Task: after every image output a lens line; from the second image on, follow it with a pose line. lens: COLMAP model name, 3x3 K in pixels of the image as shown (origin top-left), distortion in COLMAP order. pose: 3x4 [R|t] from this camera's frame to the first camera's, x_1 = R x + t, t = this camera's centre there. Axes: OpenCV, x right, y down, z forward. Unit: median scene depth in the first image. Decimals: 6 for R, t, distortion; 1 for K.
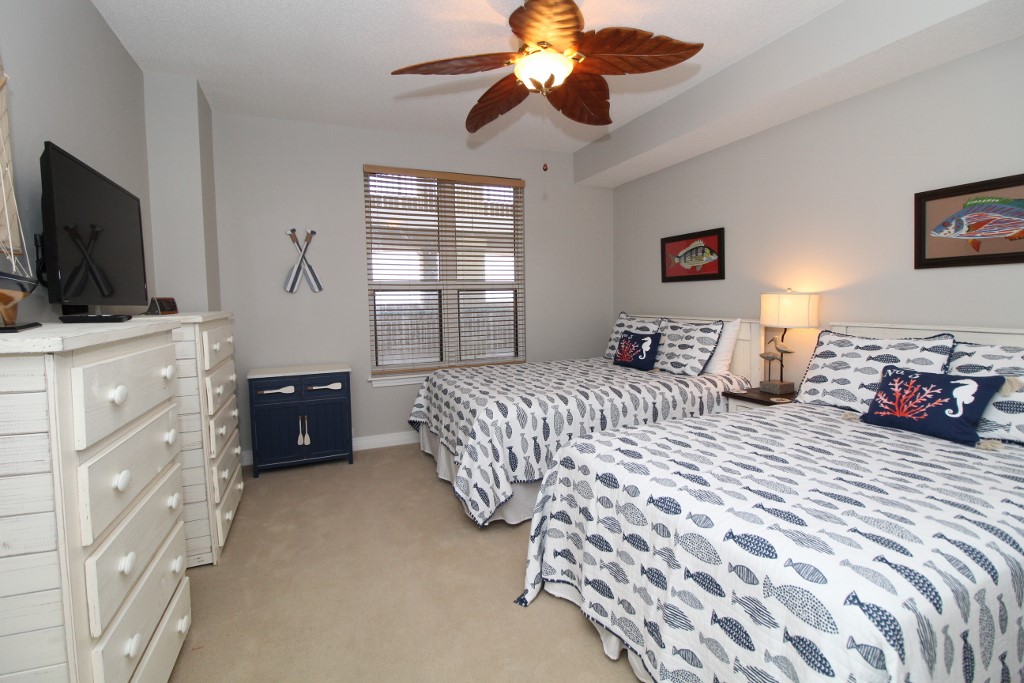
lens RADIAL K [[472.9, 0, 515.8], [0, 472.9, 328.2], [0, 0, 1]] dist [-0.005199, -0.000572]
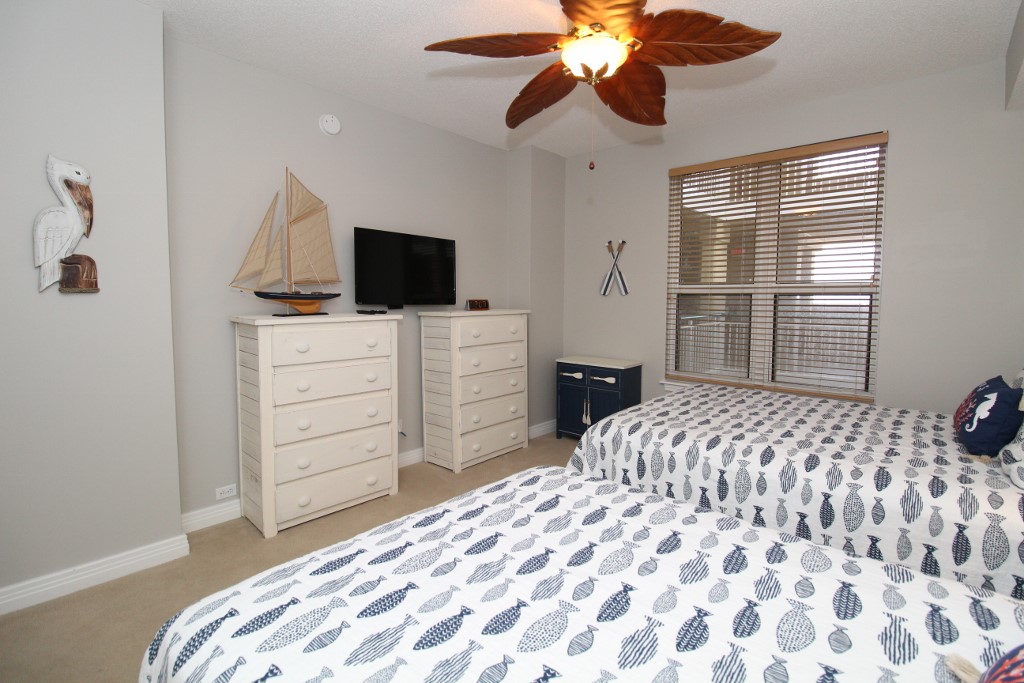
lens RADIAL K [[472.9, 0, 515.8], [0, 472.9, 328.2], [0, 0, 1]] dist [-0.005199, -0.000572]
pose [[0.425092, 0.077446, -0.901831, 0.500924], [-0.067124, 0.996287, 0.053918, -0.043182], [0.902658, 0.037614, 0.428712, 0.300403]]
